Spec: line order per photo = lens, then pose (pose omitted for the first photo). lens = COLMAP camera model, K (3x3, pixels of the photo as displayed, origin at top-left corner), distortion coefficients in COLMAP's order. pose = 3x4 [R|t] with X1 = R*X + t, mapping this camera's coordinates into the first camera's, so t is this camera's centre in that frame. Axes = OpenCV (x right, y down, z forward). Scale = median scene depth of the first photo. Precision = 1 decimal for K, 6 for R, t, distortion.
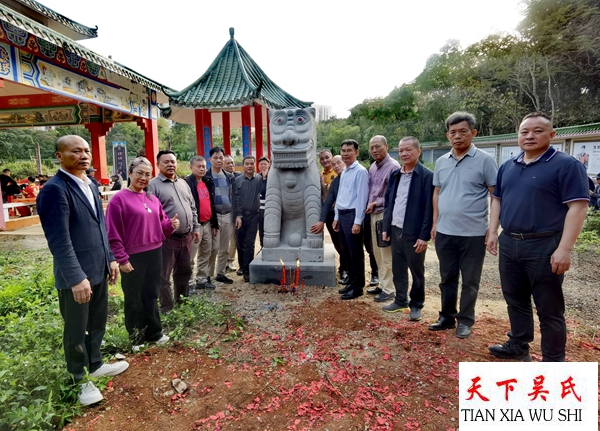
lens RADIAL K [[346.4, 0, 300.0], [0, 346.4, 215.5], [0, 0, 1]] dist [-0.041636, 0.001029]
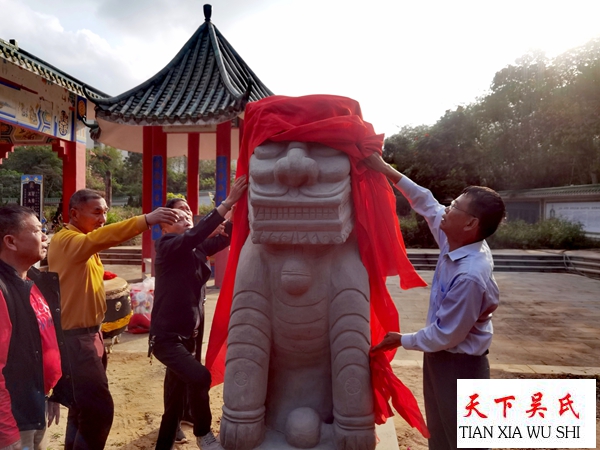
lens RADIAL K [[479.7, 0, 300.0], [0, 479.7, 225.0], [0, 0, 1]] dist [0.021437, 0.001905]
pose [[0.999505, 0.029849, -0.009975, -0.007100], [-0.030889, 0.991124, -0.129304, -0.033567], [0.006027, 0.129548, 0.991555, 0.172520]]
